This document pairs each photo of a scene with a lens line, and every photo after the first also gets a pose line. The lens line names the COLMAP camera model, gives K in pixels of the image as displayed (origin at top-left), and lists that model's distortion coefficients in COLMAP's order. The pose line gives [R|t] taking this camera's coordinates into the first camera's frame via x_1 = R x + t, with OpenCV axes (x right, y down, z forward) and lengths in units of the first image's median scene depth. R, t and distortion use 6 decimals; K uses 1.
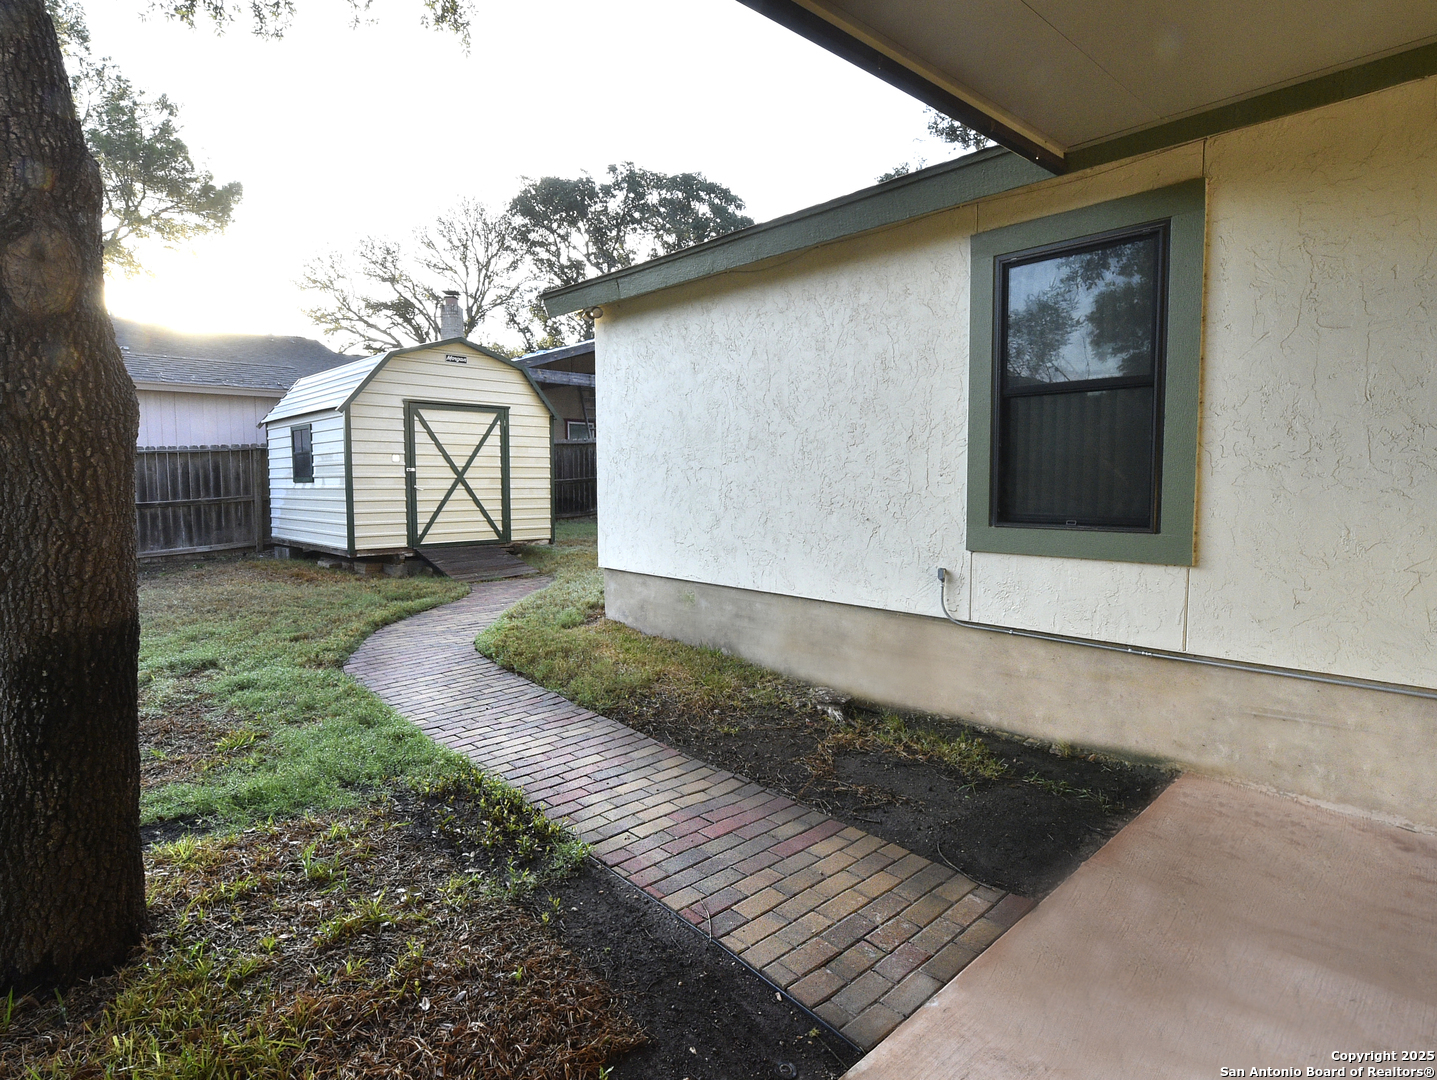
lens RADIAL K [[797.6, 0, 717.2], [0, 797.6, 537.2], [0, 0, 1]] dist [-0.003898, 0.000242]
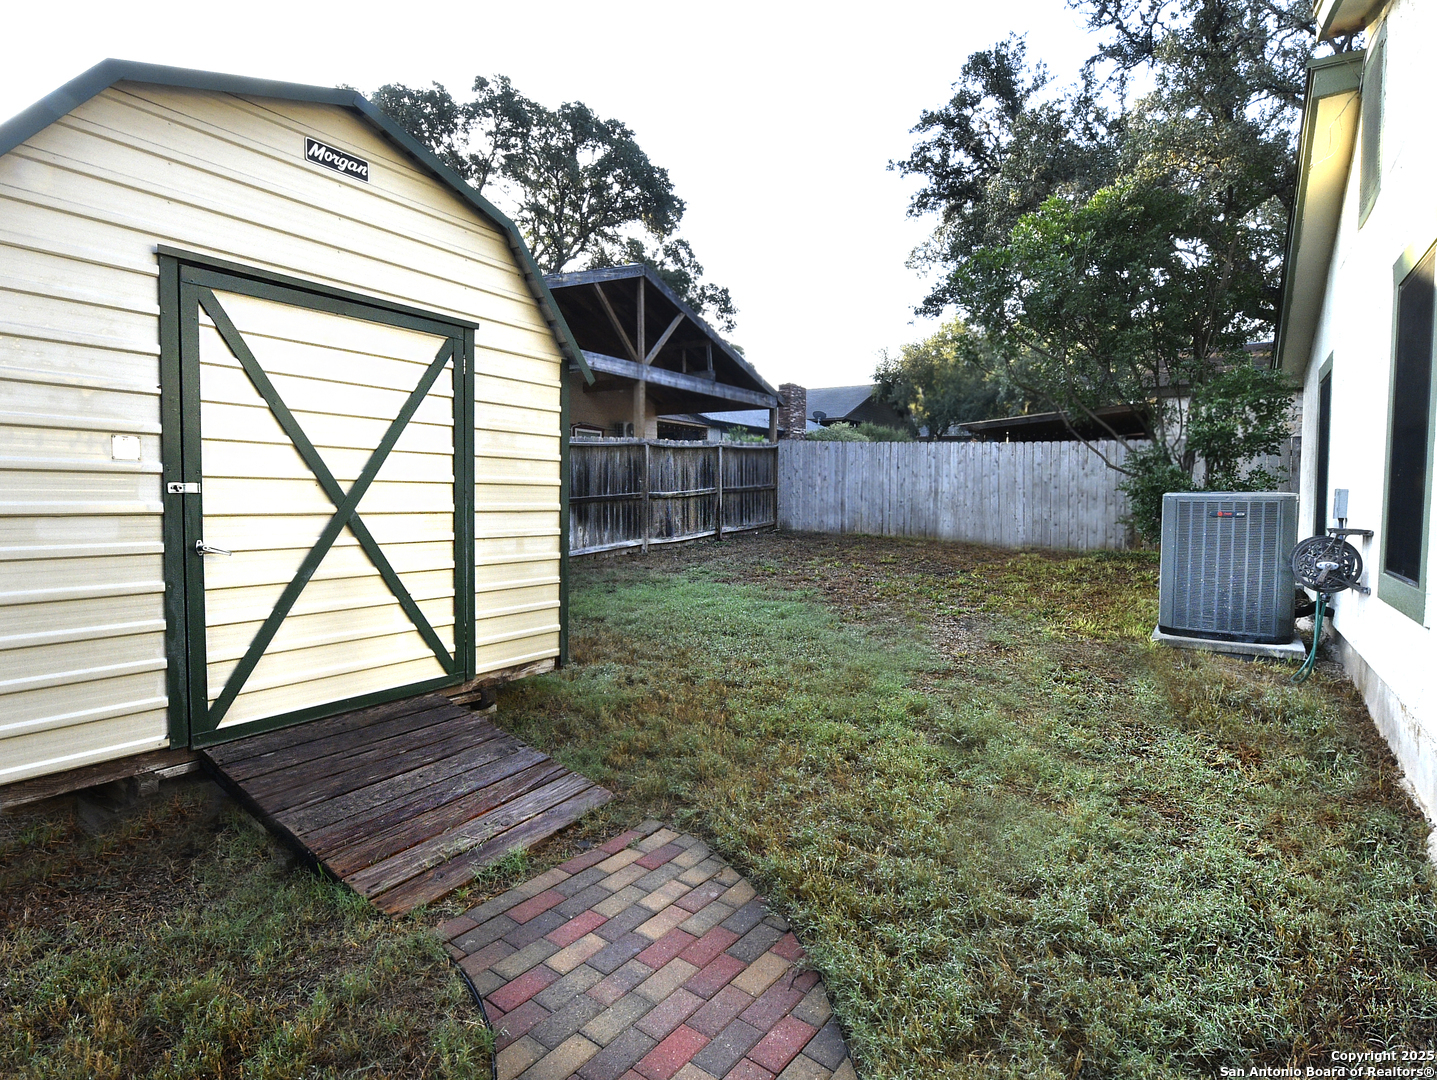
lens RADIAL K [[797.6, 0, 723.9], [0, 797.6, 540.2], [0, 0, 1]] dist [-0.003898, 0.000242]
pose [[0.970063, -0.003116, 0.242832, -0.242102], [0.008101, 0.999776, -0.019531, -0.053303], [-0.242717, 0.020913, 0.969872, 0.614787]]
